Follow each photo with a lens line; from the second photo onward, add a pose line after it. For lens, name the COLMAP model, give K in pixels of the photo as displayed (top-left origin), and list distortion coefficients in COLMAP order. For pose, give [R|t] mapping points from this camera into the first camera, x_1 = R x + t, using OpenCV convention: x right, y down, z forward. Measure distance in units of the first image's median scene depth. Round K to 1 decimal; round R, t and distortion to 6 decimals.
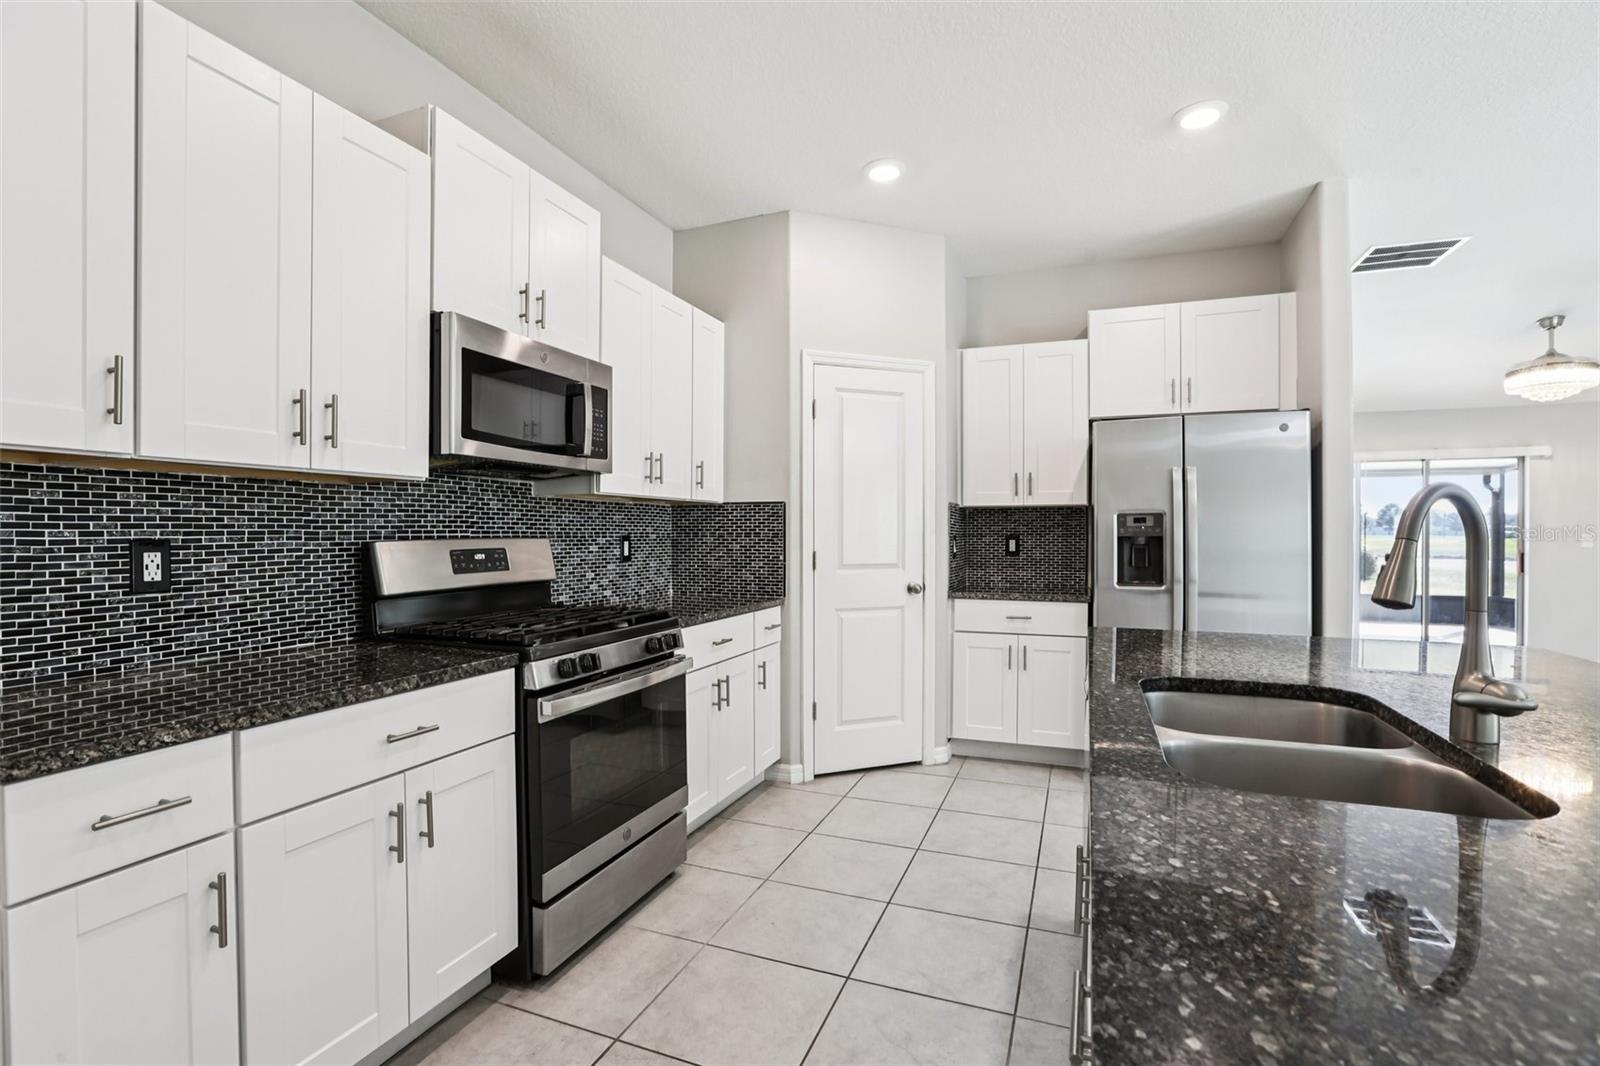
lens RADIAL K [[731.7, 0, 808.7], [0, 731.7, 535.9], [0, 0, 1]] dist [-0.023072, 0.002919]
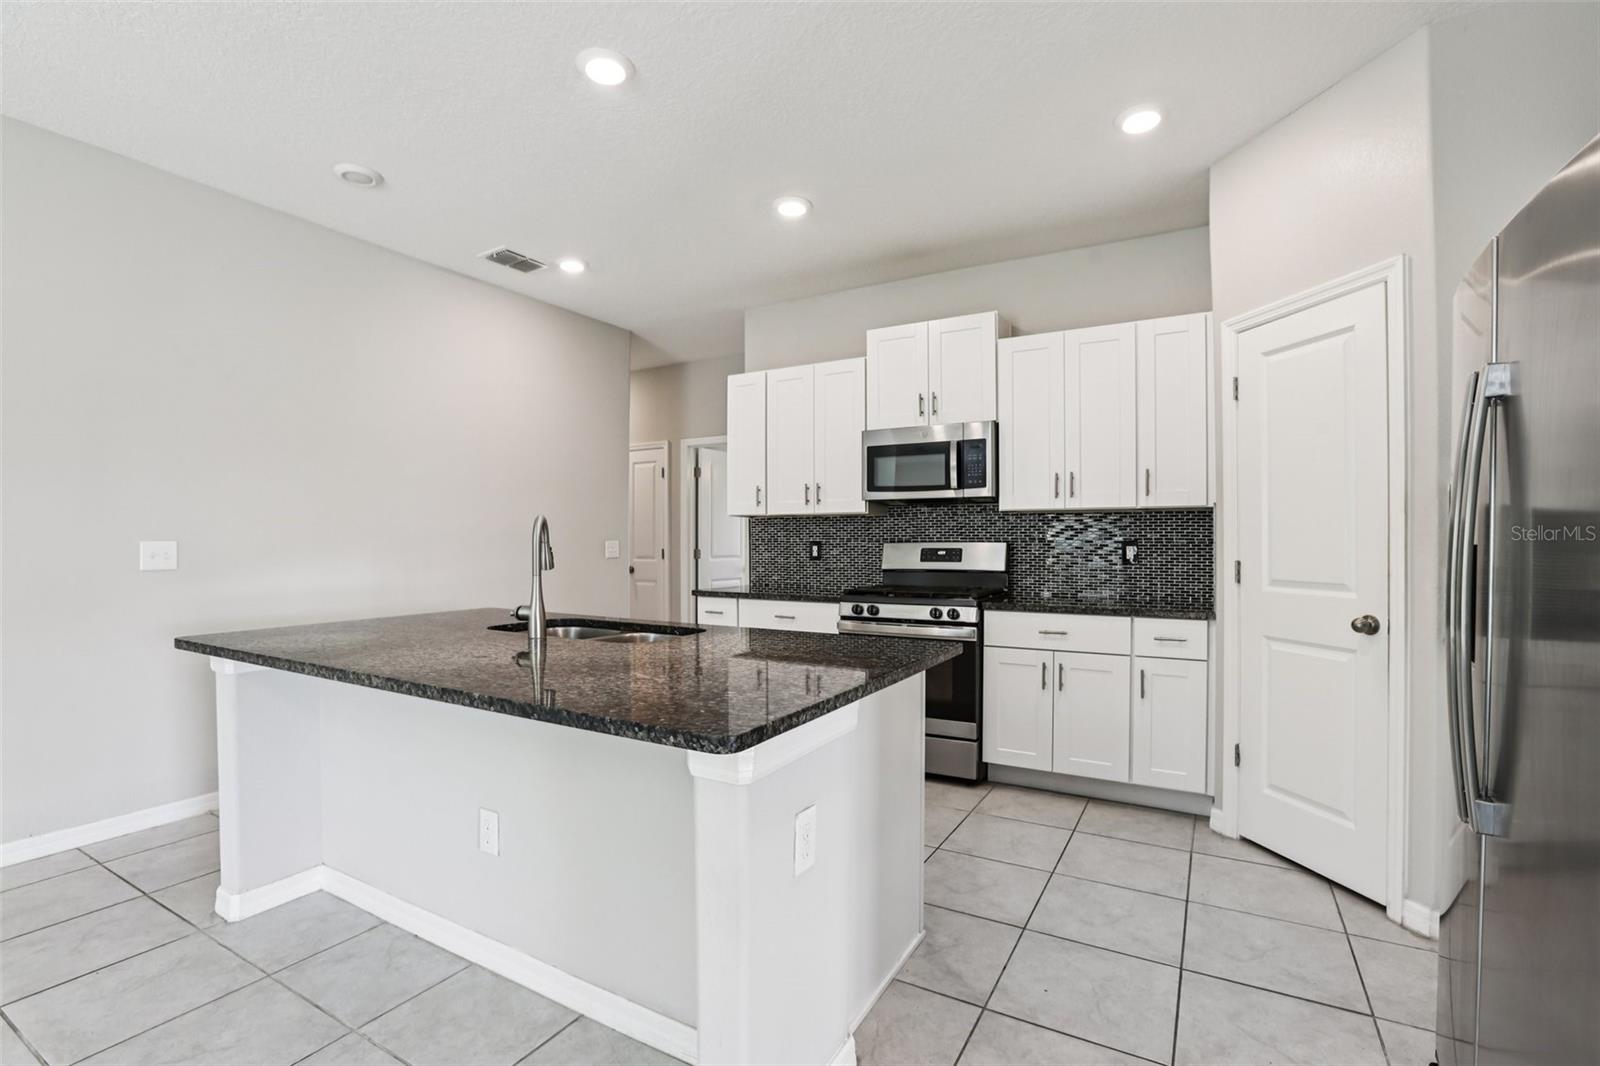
lens RADIAL K [[731.7, 0, 797.8], [0, 731.7, 541.5], [0, 0, 1]] dist [-0.023072, 0.002919]
pose [[-0.166019, -0.003671, -0.986116, 1.245937], [-0.007336, 0.999970, -0.002487, 0.008466], [0.986095, 0.006821, -0.166041, 0.914806]]
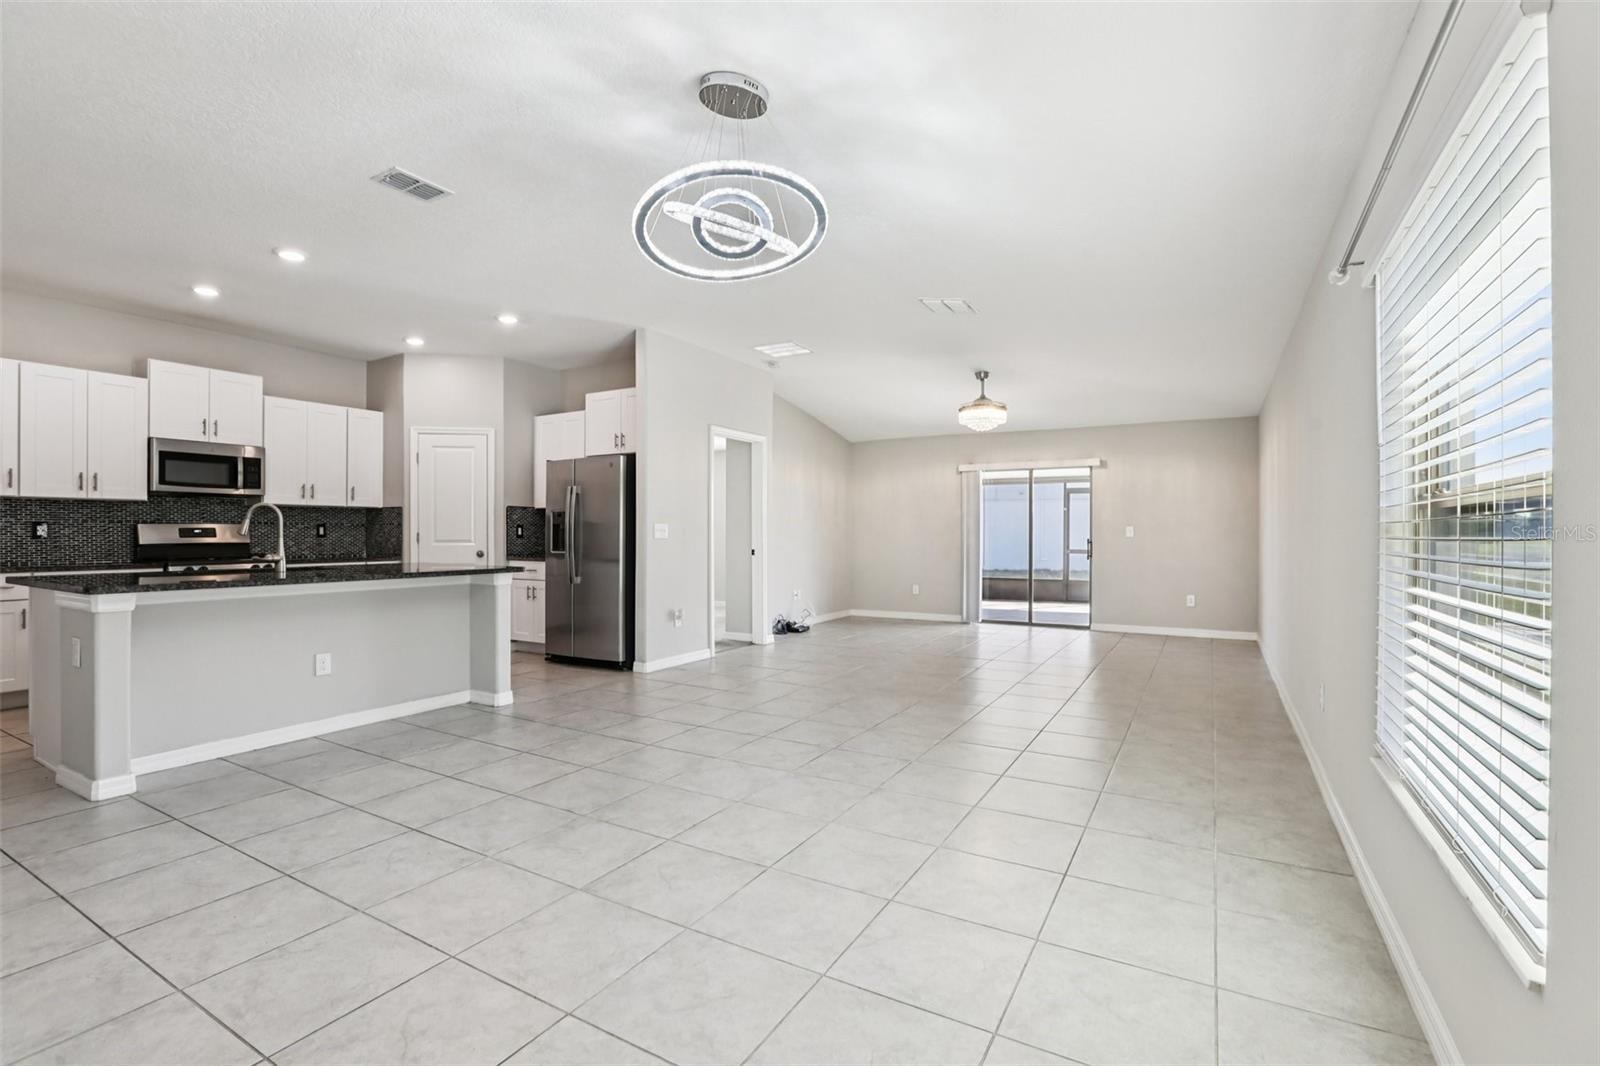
lens RADIAL K [[731.7, 0, 800.0], [0, 731.7, 533.6], [0, 0, 1]] dist [-0.023072, 0.002919]
pose [[0.985140, 0.001117, -0.171749, 1.817594], [-0.001925, 0.999988, -0.004541, 0.041550], [0.171742, 0.004804, 0.985130, -0.942411]]
